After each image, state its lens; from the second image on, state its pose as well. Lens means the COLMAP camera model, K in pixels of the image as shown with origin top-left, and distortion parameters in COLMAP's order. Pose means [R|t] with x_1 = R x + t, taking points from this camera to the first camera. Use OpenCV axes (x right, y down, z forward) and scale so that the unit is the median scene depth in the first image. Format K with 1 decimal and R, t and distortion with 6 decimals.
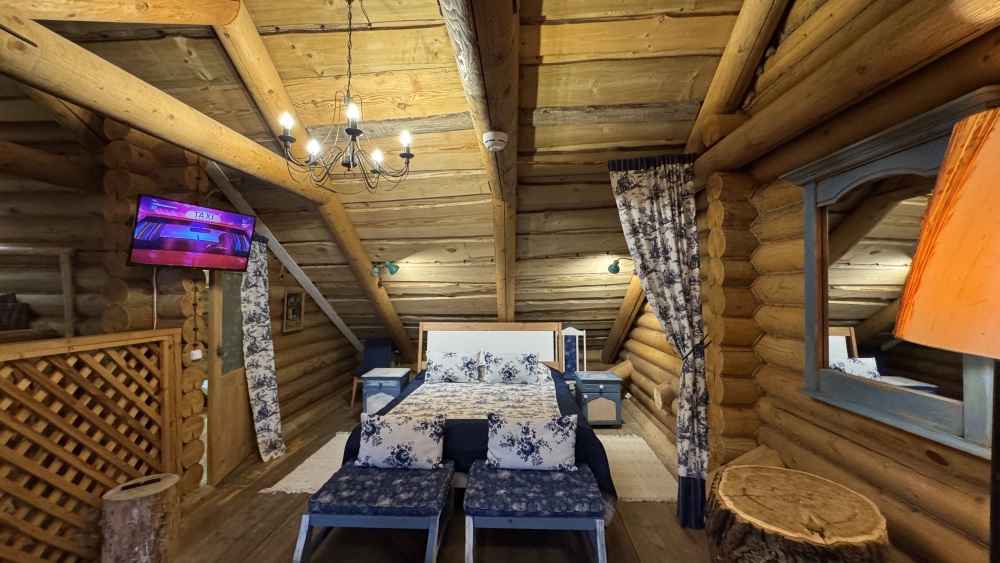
lens RADIAL K [[395.3, 0, 503.6], [0, 395.3, 282.7], [0, 0, 1]] dist [-0.002148, 0.000371]
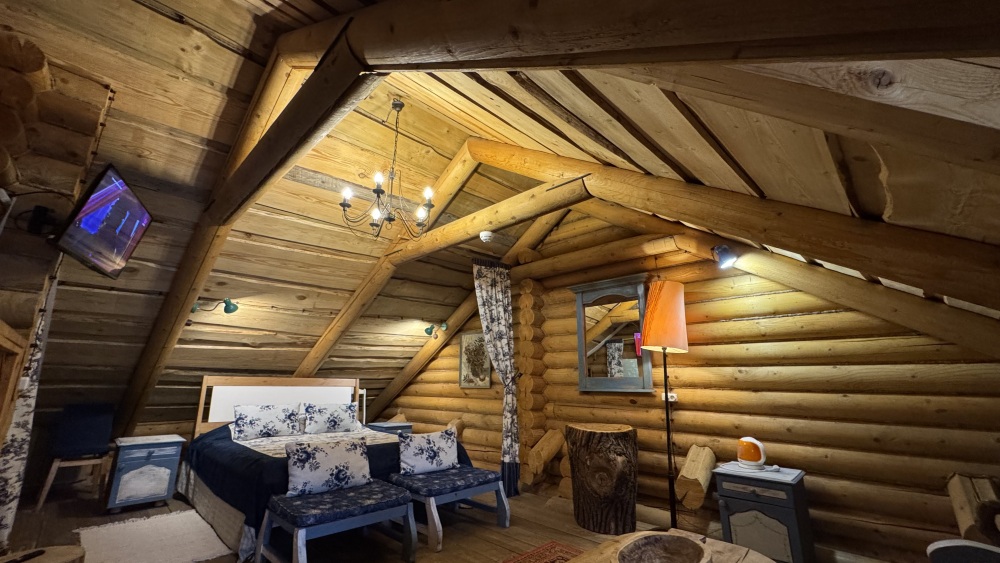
lens RADIAL K [[395.3, 0, 497.2], [0, 395.3, 285.8], [0, 0, 1]] dist [-0.002148, 0.000371]
pose [[0.667431, 0.187127, 0.720777, -0.826260], [-0.027390, 0.973426, -0.227357, 0.165052], [-0.744168, 0.132003, 0.654820, -0.085904]]
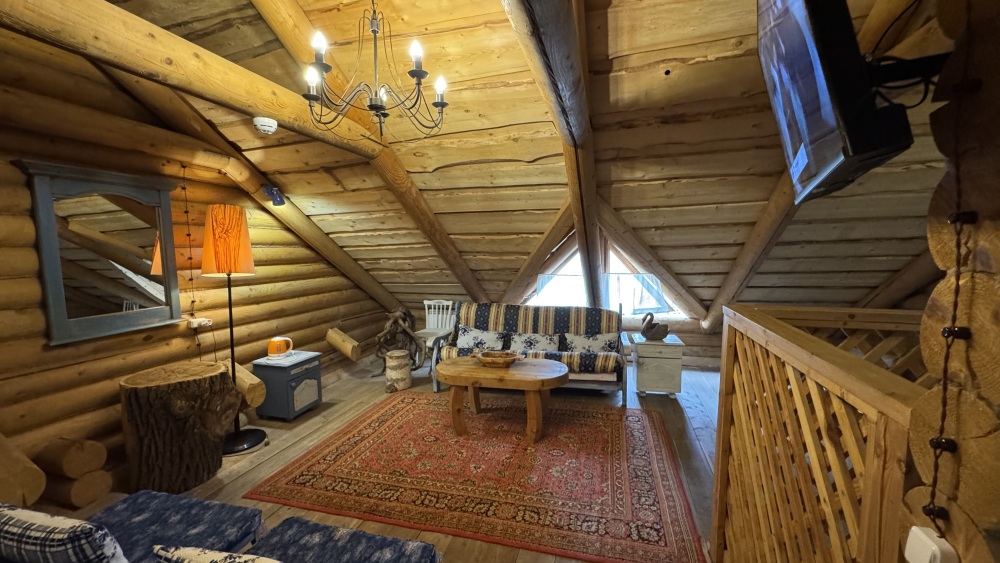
lens RADIAL K [[395.3, 0, 502.6], [0, 395.3, 282.8], [0, 0, 1]] dist [-0.002148, 0.000371]
pose [[-0.973919, -0.012062, 0.226573, -0.653607], [0.004783, 0.997273, 0.073651, -0.000827], [-0.226844, 0.072814, -0.971205, 1.371149]]
